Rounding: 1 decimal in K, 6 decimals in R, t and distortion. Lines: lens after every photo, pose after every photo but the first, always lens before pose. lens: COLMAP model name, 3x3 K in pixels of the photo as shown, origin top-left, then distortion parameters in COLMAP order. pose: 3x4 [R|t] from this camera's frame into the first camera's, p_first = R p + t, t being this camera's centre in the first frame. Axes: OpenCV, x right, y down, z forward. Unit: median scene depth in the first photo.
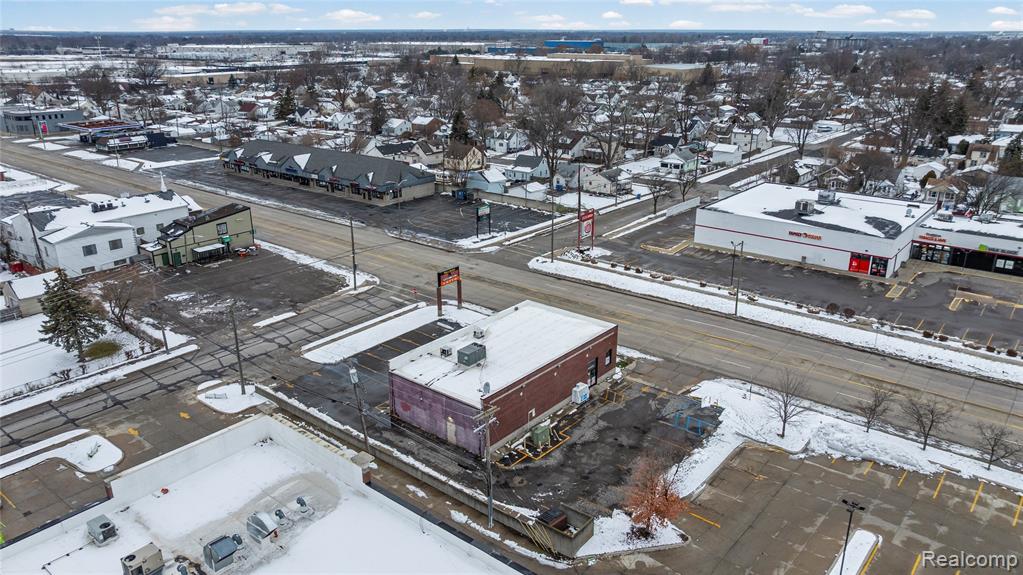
lens RADIAL K [[735.9, 0, 512.7], [0, 735.9, 270.8], [0, 0, 1]] dist [-0.015934, -0.001813]
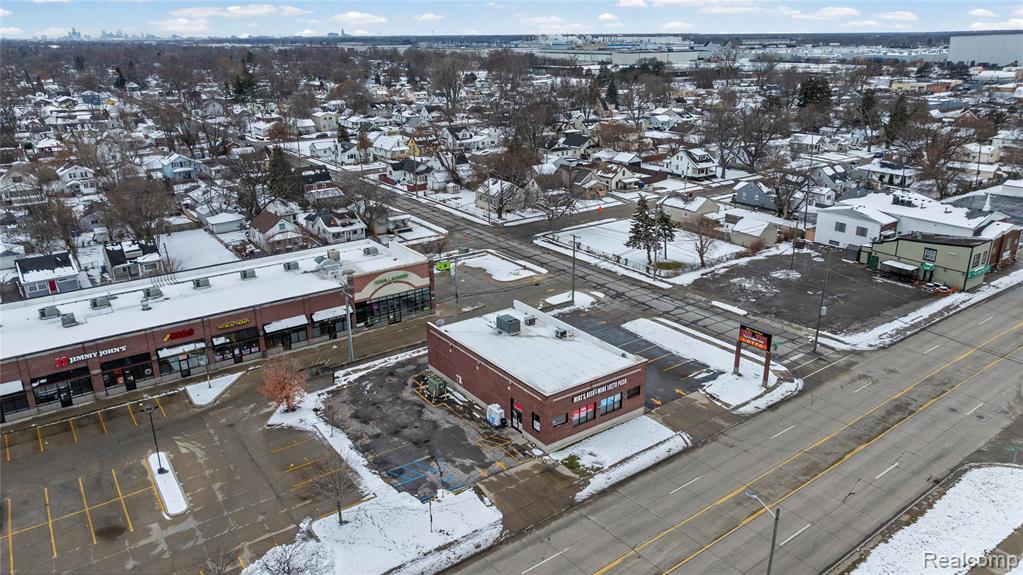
lens RADIAL K [[723.9, 0, 514.0], [0, 723.9, 279.8], [0, 0, 1]] dist [-0.015932, -0.002482]
pose [[-0.254295, 0.315620, -0.914176, 0.623408], [-0.291698, 0.876199, 0.383650, -0.250008], [0.922088, 0.364223, -0.130747, 0.750532]]
